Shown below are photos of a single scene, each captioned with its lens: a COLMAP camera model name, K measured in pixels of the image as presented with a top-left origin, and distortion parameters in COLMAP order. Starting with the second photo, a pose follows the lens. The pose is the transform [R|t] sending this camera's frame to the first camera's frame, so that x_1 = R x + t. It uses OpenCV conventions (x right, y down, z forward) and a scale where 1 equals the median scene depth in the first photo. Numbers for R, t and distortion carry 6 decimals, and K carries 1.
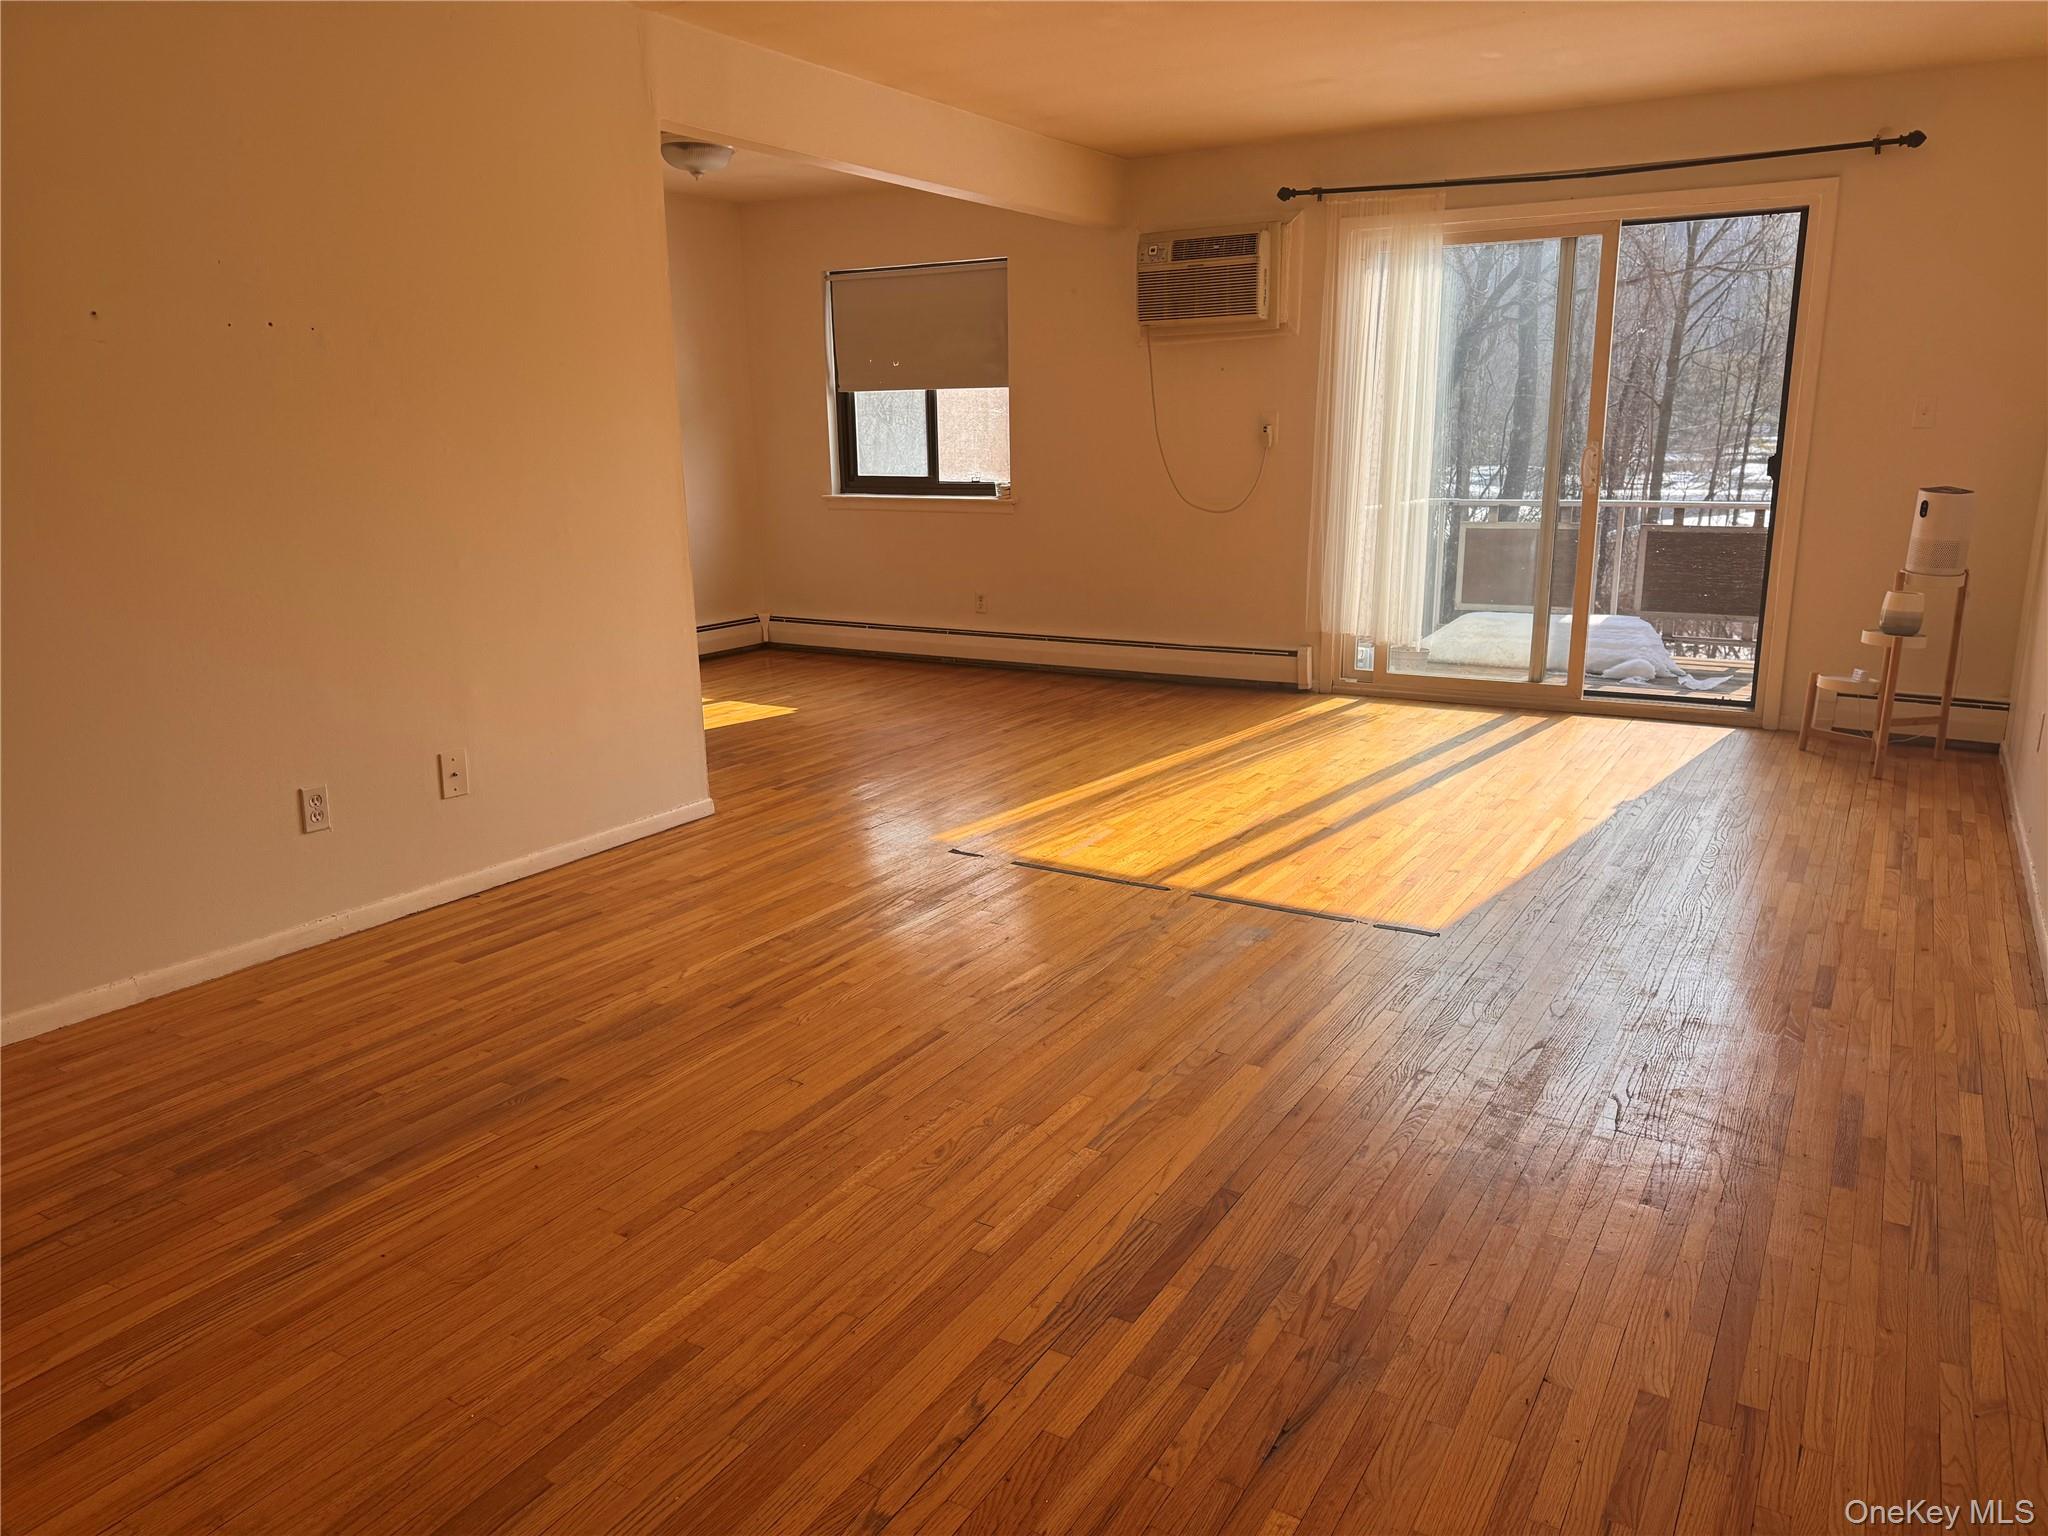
lens RADIAL K [[1437.0, 0, 1044.2], [0, 1437.0, 780.5], [0, 0, 1]] dist [0.092916, -0.129107]
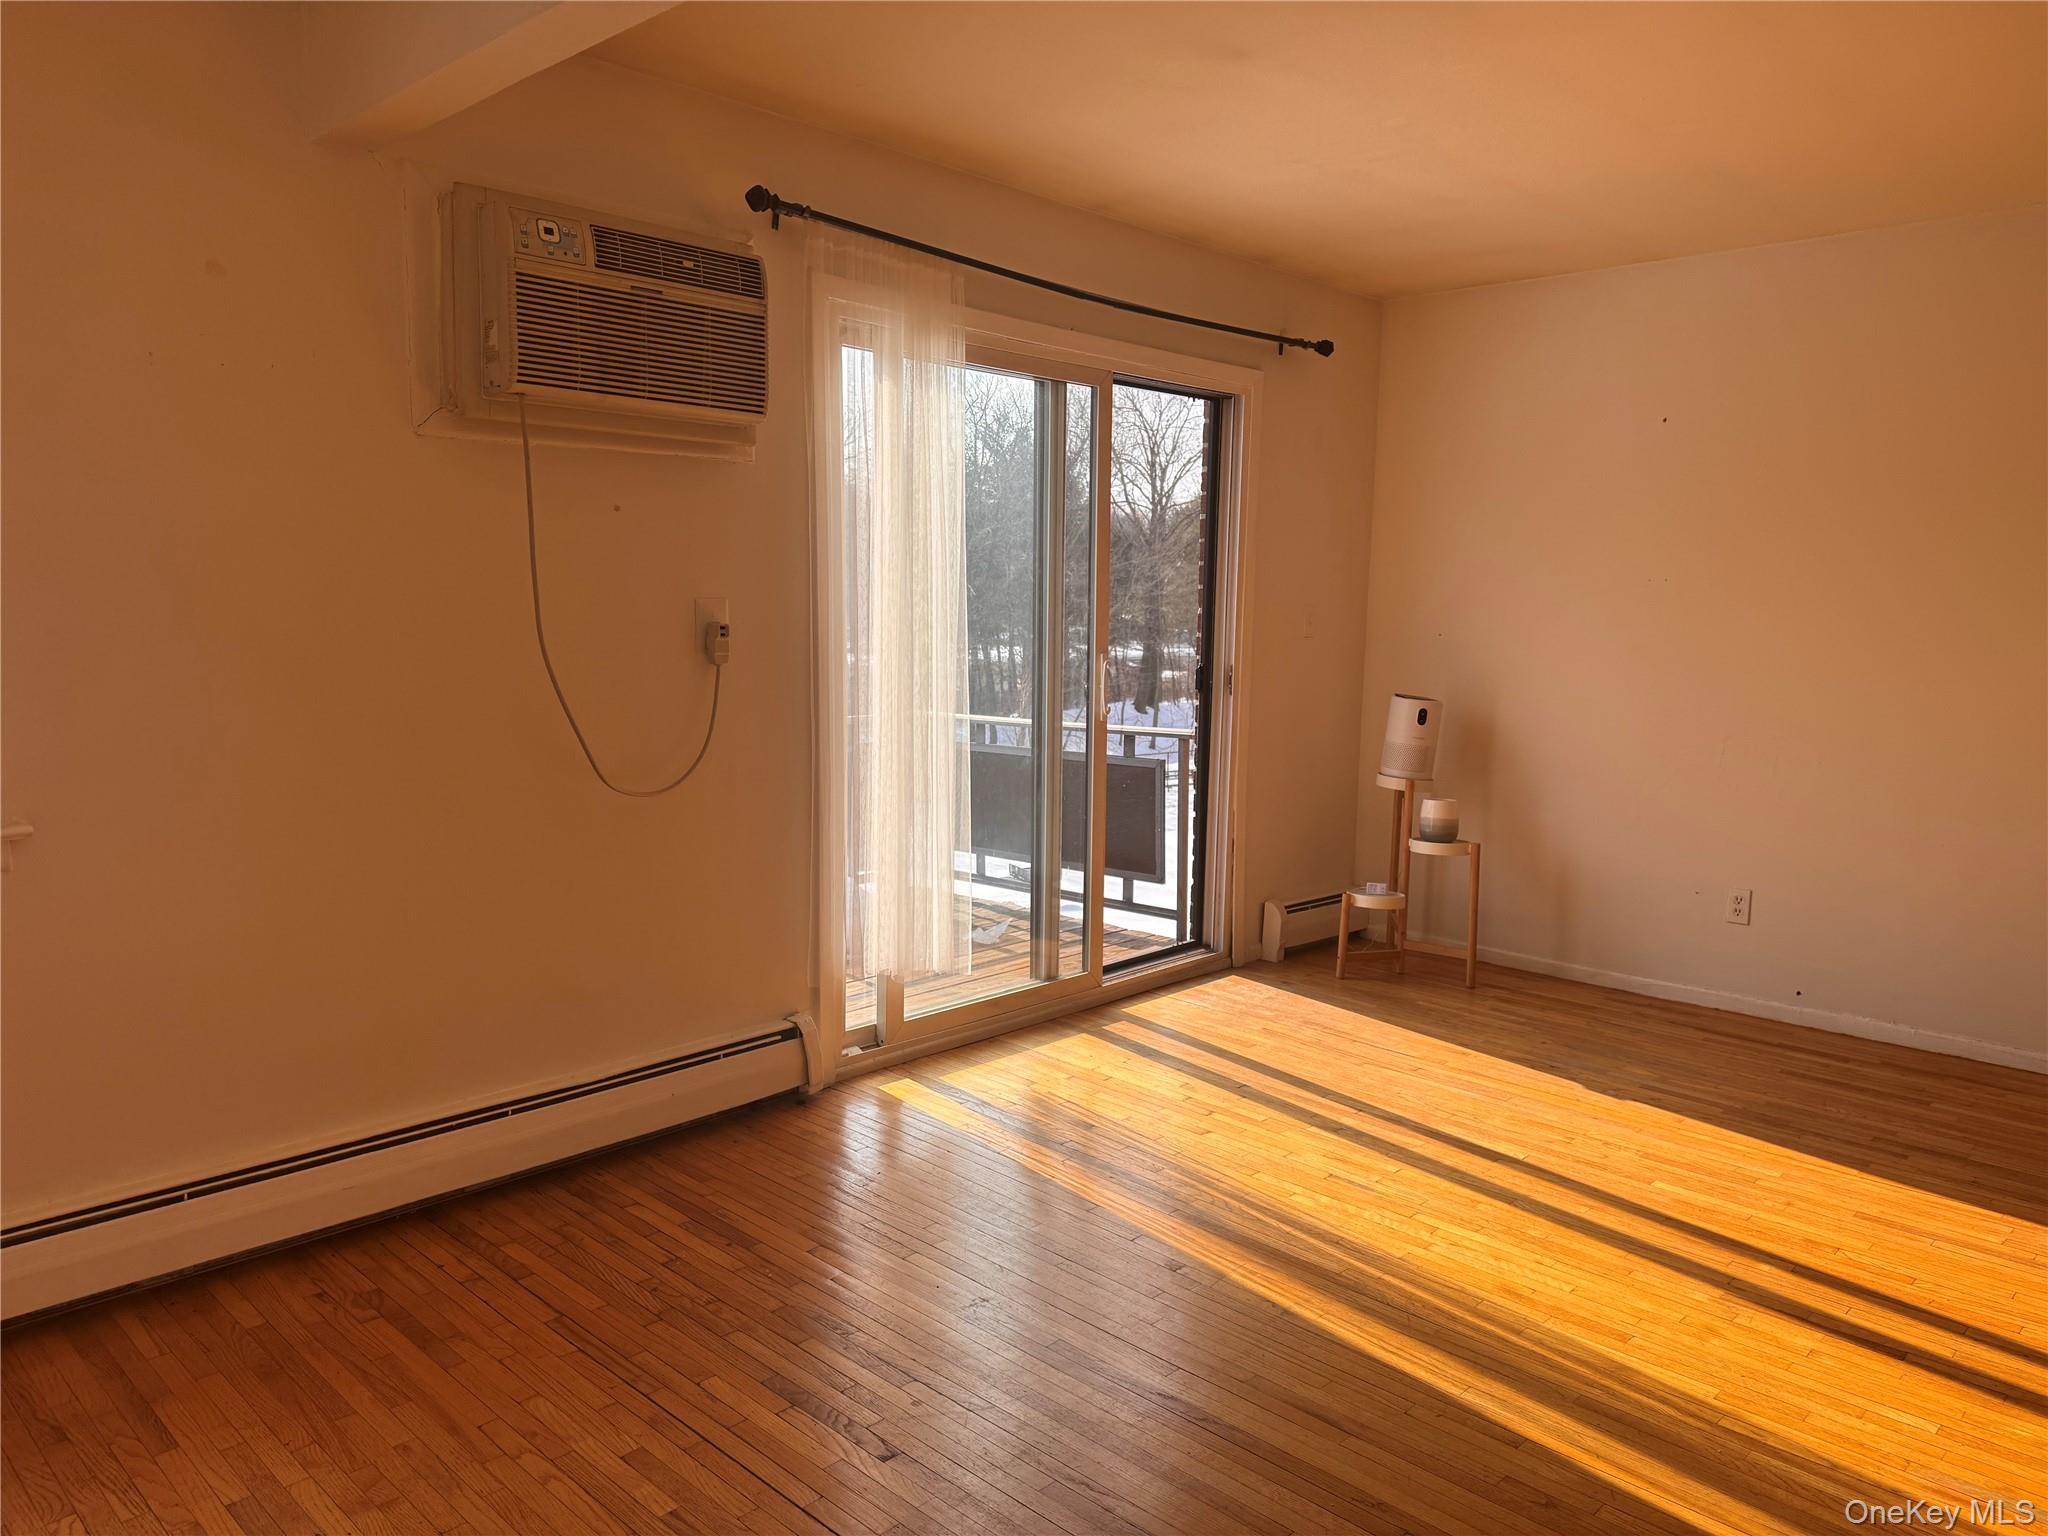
lens RADIAL K [[1437.0, 0, 1044.2], [0, 1437.0, 780.5], [0, 0, 1]] dist [0.092916, -0.129107]
pose [[0.230458, -0.106469, 0.967240, -0.515363], [0.211985, 0.975616, 0.056883, -0.306223], [-0.949711, 0.191931, 0.247409, 1.212708]]
